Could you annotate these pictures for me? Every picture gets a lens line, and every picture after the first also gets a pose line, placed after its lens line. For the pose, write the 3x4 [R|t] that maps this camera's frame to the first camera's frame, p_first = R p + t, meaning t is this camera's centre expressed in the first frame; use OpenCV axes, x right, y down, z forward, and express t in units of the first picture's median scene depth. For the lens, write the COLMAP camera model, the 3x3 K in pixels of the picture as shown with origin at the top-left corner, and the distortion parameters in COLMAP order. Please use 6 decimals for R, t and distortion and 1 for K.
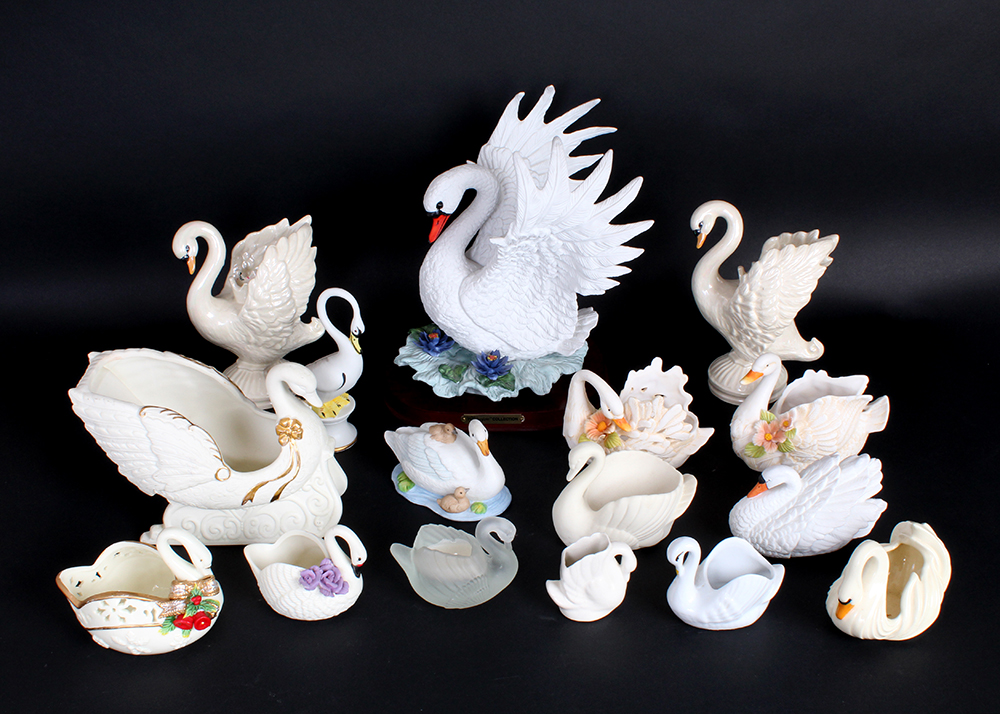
lens RADIAL K [[1434.0, 0, 500.0], [0, 1434.0, 357.0], [0, 0, 1]] dist [-0.025039, 0.014866]
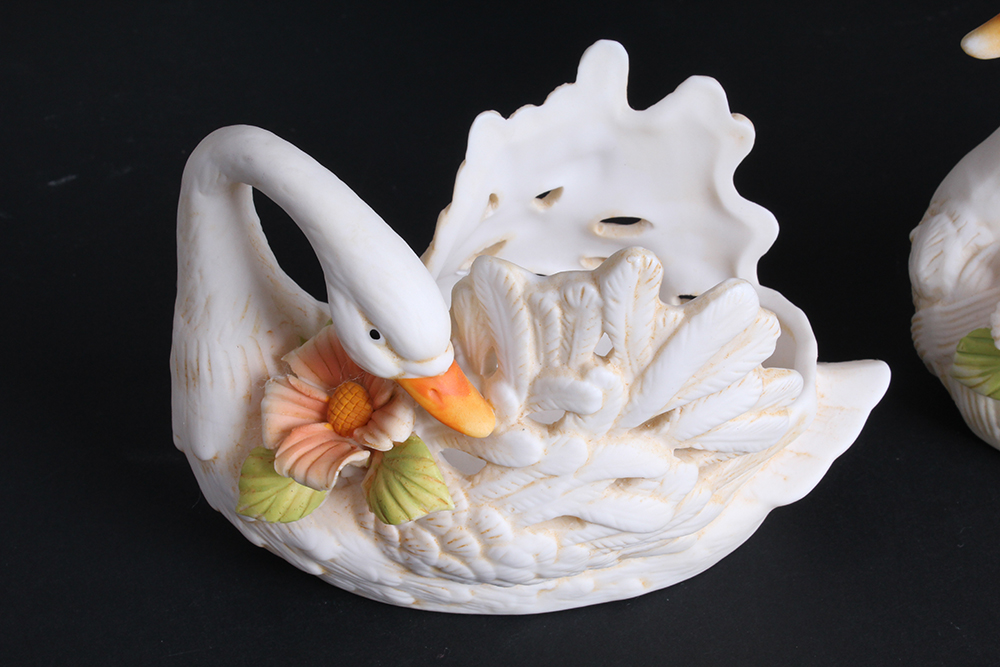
lens RADIAL K [[1956.6, 0, 500.0], [0, 1956.6, 333.5], [0, 0, 1]] dist [-0.014359, 0.001532]
pose [[0.994269, -0.070268, 0.080575, 0.071749], [0.058818, 0.988879, 0.136594, 0.002644], [-0.089278, -0.131072, 0.987345, 0.743971]]
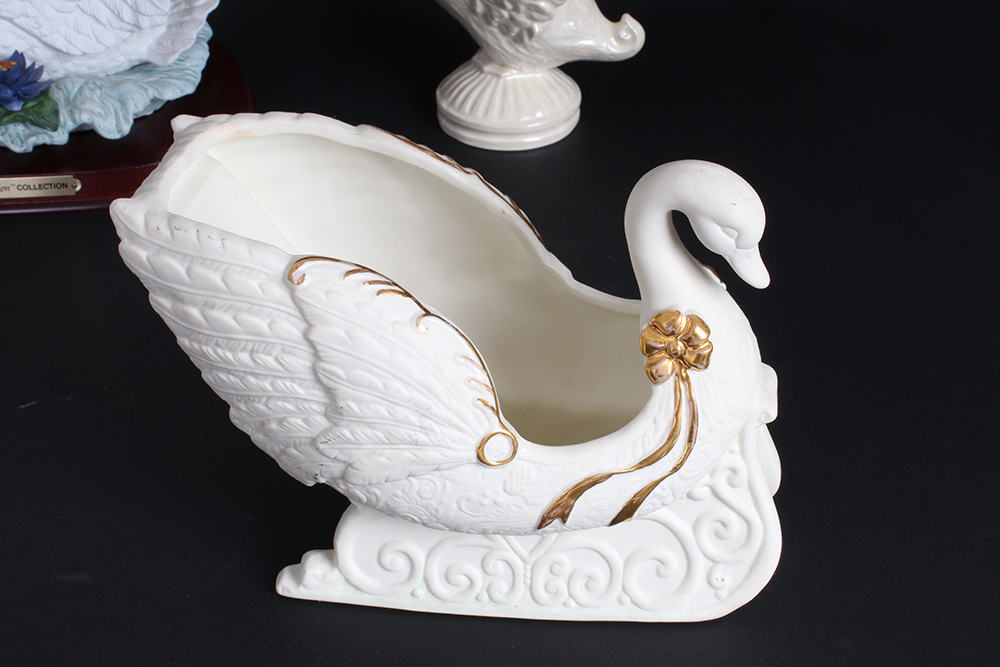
lens RADIAL K [[1594.8, 0, 500.0], [0, 1594.8, 333.5], [0, 0, 1]] dist [-0.001064, 0.022335]
pose [[0.988956, -0.049336, 0.139754, 0.089581], [0.041352, 0.997373, 0.059474, 0.073747], [-0.142321, -0.053039, 0.988399, 0.441270]]
